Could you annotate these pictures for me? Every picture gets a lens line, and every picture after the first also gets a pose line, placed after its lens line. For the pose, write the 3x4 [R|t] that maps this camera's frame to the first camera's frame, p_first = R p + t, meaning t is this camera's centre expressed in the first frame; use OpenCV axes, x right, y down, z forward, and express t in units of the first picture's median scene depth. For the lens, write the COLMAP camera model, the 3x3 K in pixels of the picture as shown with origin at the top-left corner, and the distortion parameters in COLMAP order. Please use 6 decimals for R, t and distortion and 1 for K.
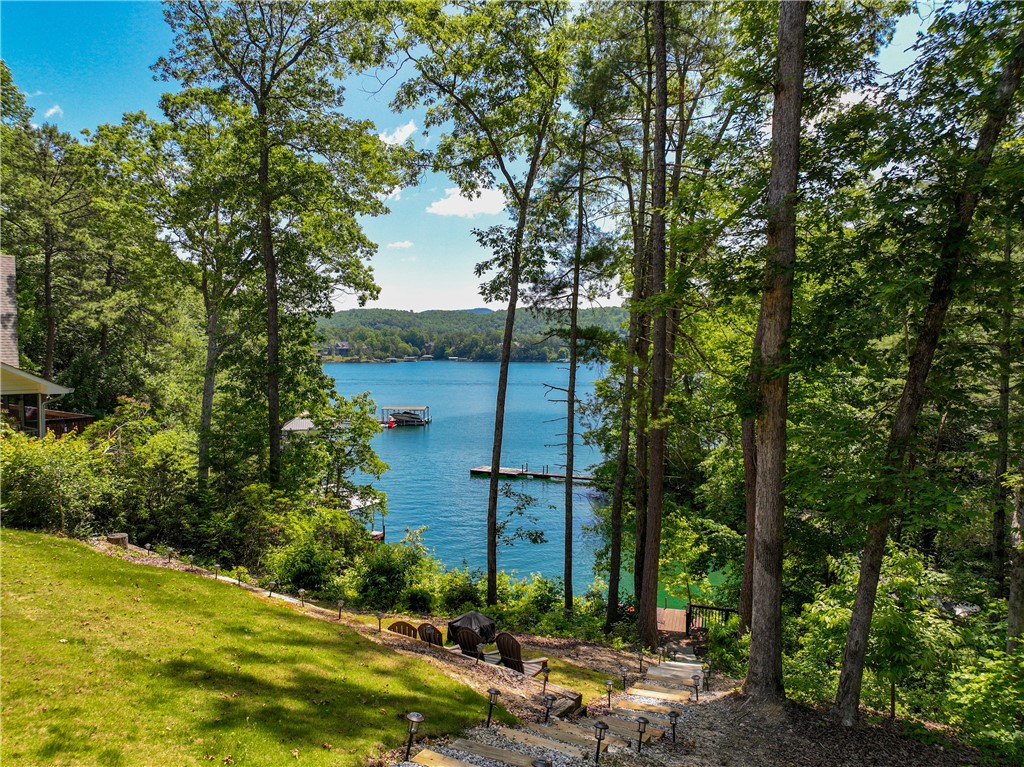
lens RADIAL K [[713.7, 0, 511.8], [0, 713.7, 383.0], [0, 0, 1]] dist [0.005750, 0.001639]
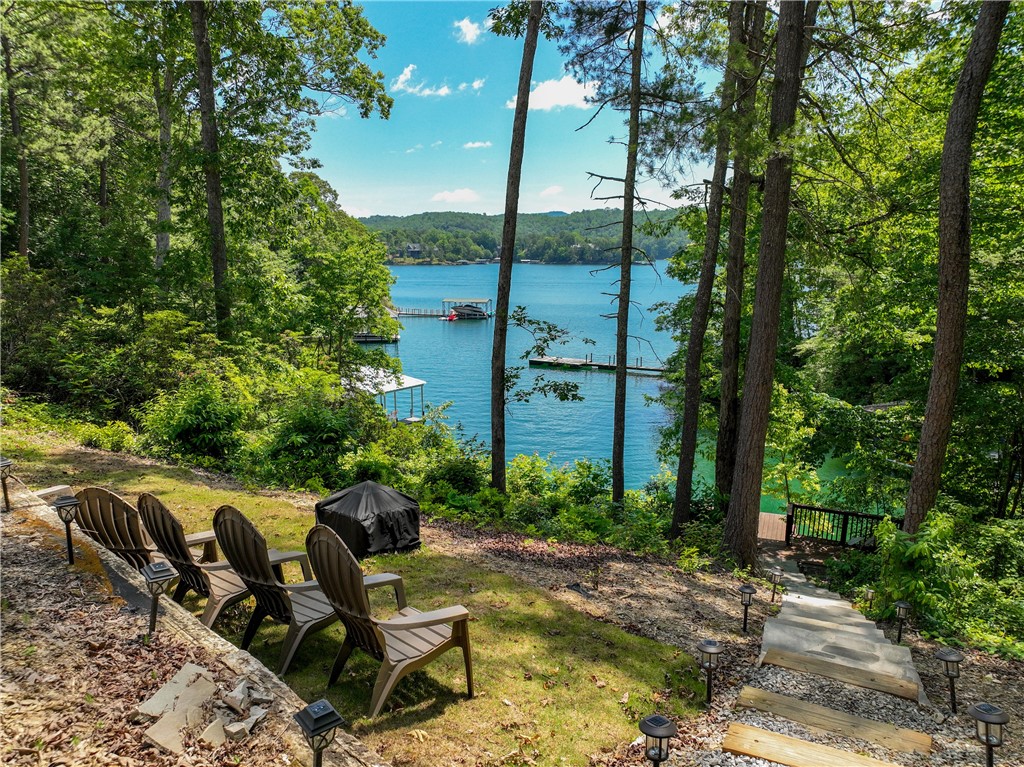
lens RADIAL K [[713.7, 0, 512.1], [0, 713.7, 384.1], [0, 0, 1]] dist [0.005750, 0.001639]
pose [[0.994701, 0.016943, -0.101400, 0.041842], [-0.003473, 0.991302, 0.131563, 0.101827], [0.102747, -0.130513, 0.986108, 0.292450]]
